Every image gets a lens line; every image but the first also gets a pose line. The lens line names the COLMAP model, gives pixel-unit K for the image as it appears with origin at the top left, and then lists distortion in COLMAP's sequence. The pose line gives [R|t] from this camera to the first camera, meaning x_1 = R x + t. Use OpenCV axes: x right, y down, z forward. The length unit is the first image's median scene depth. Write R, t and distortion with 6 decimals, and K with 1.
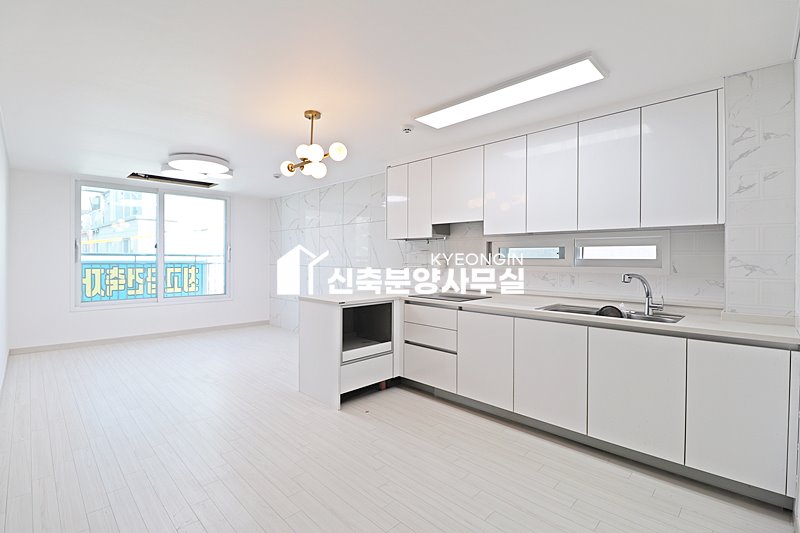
lens RADIAL K [[368.8, 0, 401.9], [0, 368.8, 261.0], [0, 0, 1]] dist [-0.002474, -0.012539]
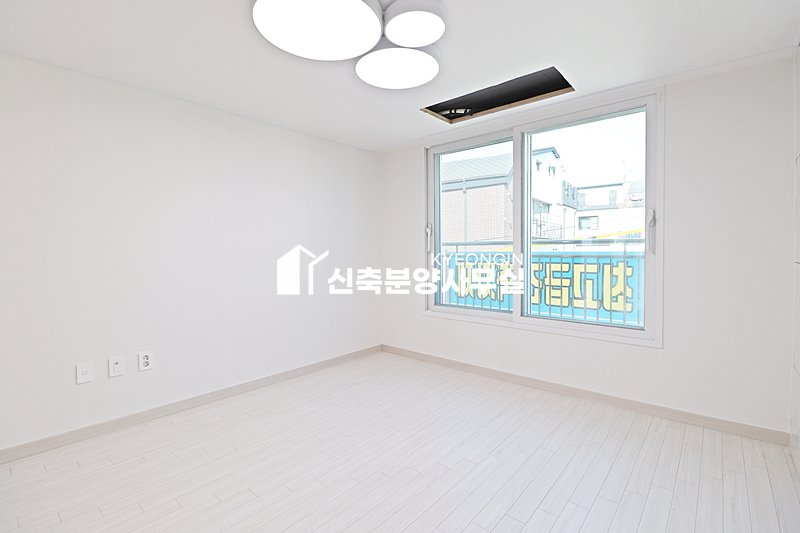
lens RADIAL K [[368.8, 0, 402.1], [0, 368.8, 263.7], [0, 0, 1]] dist [-0.002474, -0.012539]
pose [[0.066908, 0.029830, -0.997313, -0.150721], [0.003595, 0.999539, 0.030138, -0.000092], [0.997753, -0.005601, 0.066770, 1.318438]]
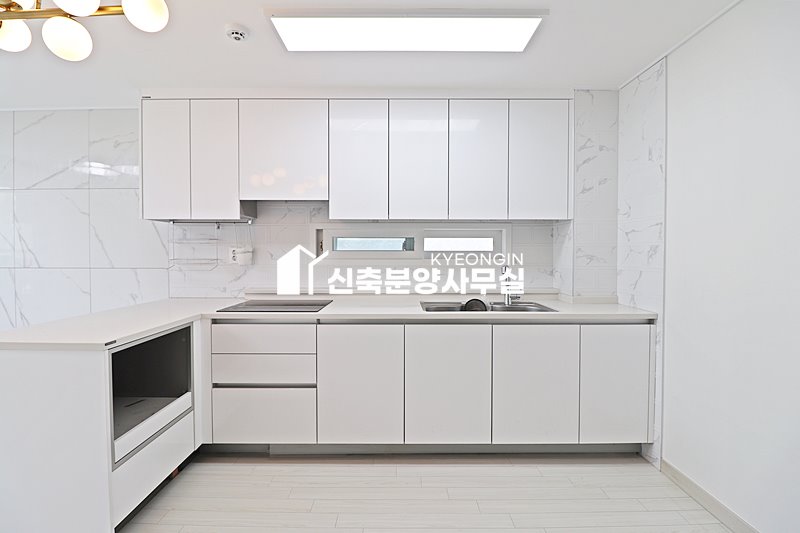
lens RADIAL K [[368.8, 0, 395.3], [0, 368.8, 261.5], [0, 0, 1]] dist [-0.002474, -0.012539]
pose [[0.715726, -0.020515, 0.698079, -0.207630], [0.007715, 0.999740, 0.021470, 0.000335], [-0.698338, -0.009981, 0.715698, 0.363374]]
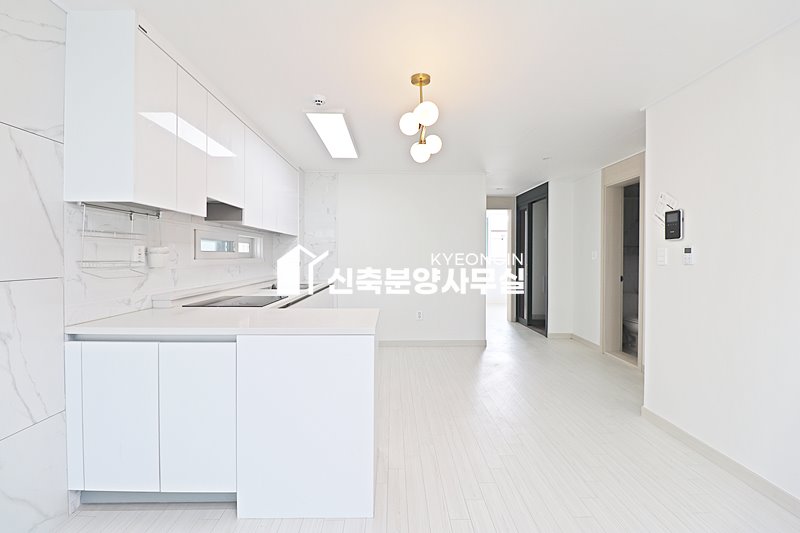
lens RADIAL K [[368.8, 0, 400.4], [0, 368.8, 259.2], [0, 0, 1]] dist [-0.002474, -0.012539]
pose [[-0.713359, -0.015025, 0.700638, -0.666367], [-0.003699, 0.999837, 0.017675, -0.005380], [-0.700789, 0.010016, -0.713298, 1.361059]]
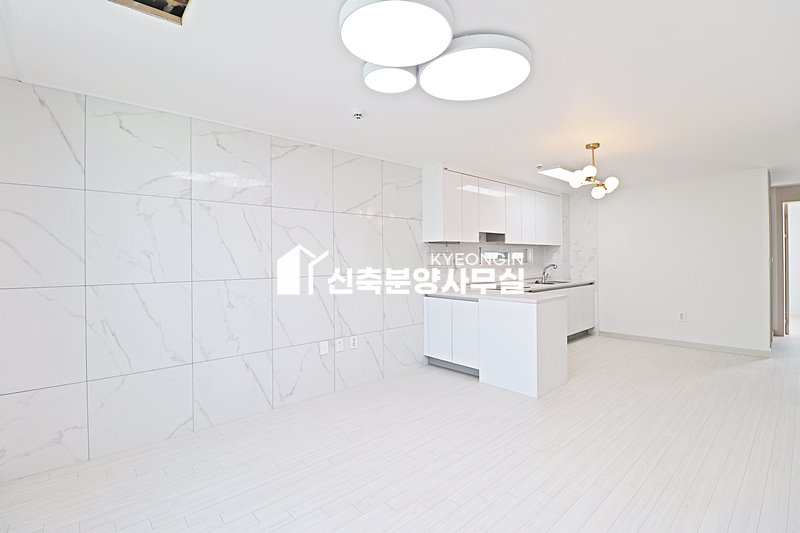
lens RADIAL K [[368.8, 0, 400.9], [0, 368.8, 259.3], [0, 0, 1]] dist [-0.002474, -0.012539]
pose [[0.065130, -0.006847, 0.997853, -1.295019], [0.017238, 0.999835, 0.005736, -0.022405], [-0.997728, 0.016827, 0.065237, 1.320572]]
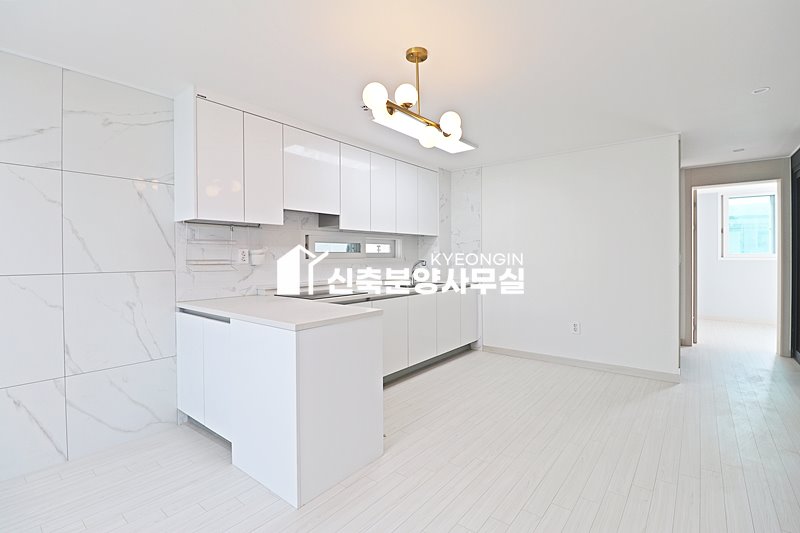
lens RADIAL K [[368.8, 0, 401.1], [0, 368.8, 260.2], [0, 0, 1]] dist [-0.002474, -0.012539]
pose [[-0.094798, -0.015753, 0.995372, -0.816783], [0.012353, 0.999779, 0.016999, 0.000442], [-0.995420, 0.013907, -0.094582, 0.923315]]
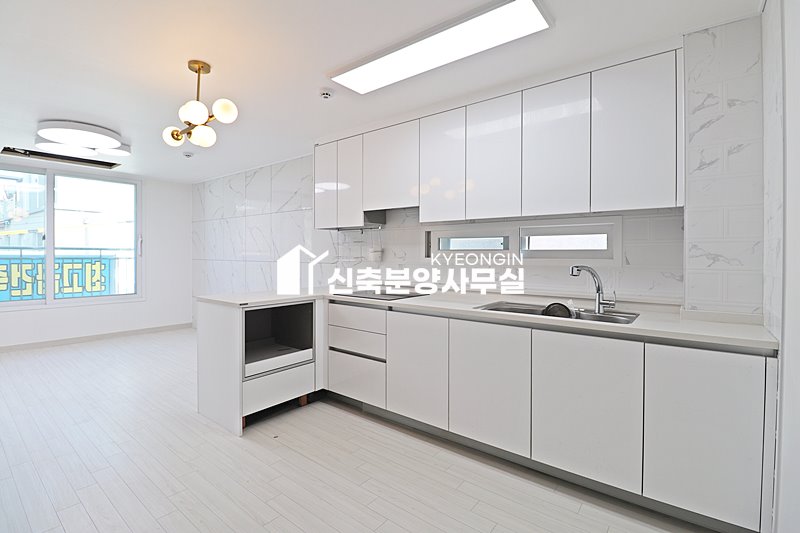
lens RADIAL K [[368.8, 0, 404.3], [0, 368.8, 258.2], [0, 0, 1]] dist [-0.002474, -0.012539]
pose [[0.993356, -0.002899, 0.115048, 0.086355], [0.002485, 0.999990, 0.003741, 0.009672], [-0.115058, -0.003430, 0.993353, 0.143054]]
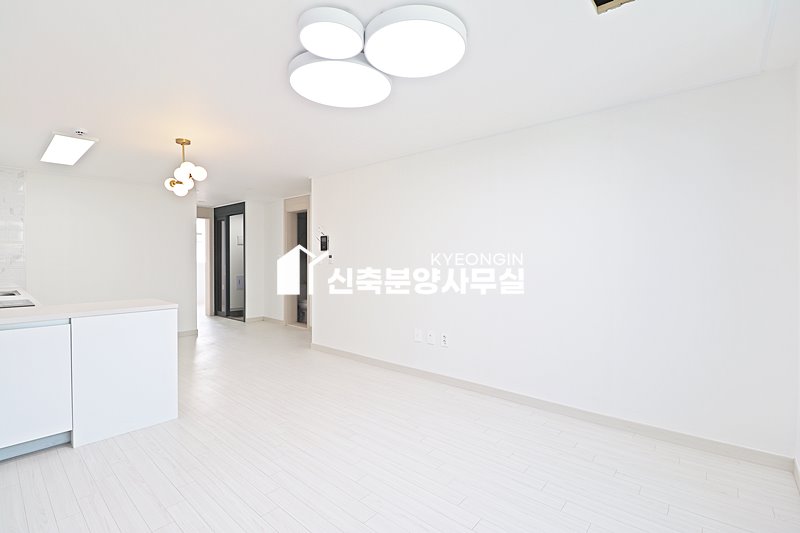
lens RADIAL K [[368.8, 0, 399.6], [0, 368.8, 259.9], [0, 0, 1]] dist [-0.002474, -0.012539]
pose [[-0.998251, -0.004903, -0.058910, -0.747679], [-0.005533, 0.999929, 0.010534, -0.016072], [0.058855, 0.010842, -0.998208, 1.898244]]
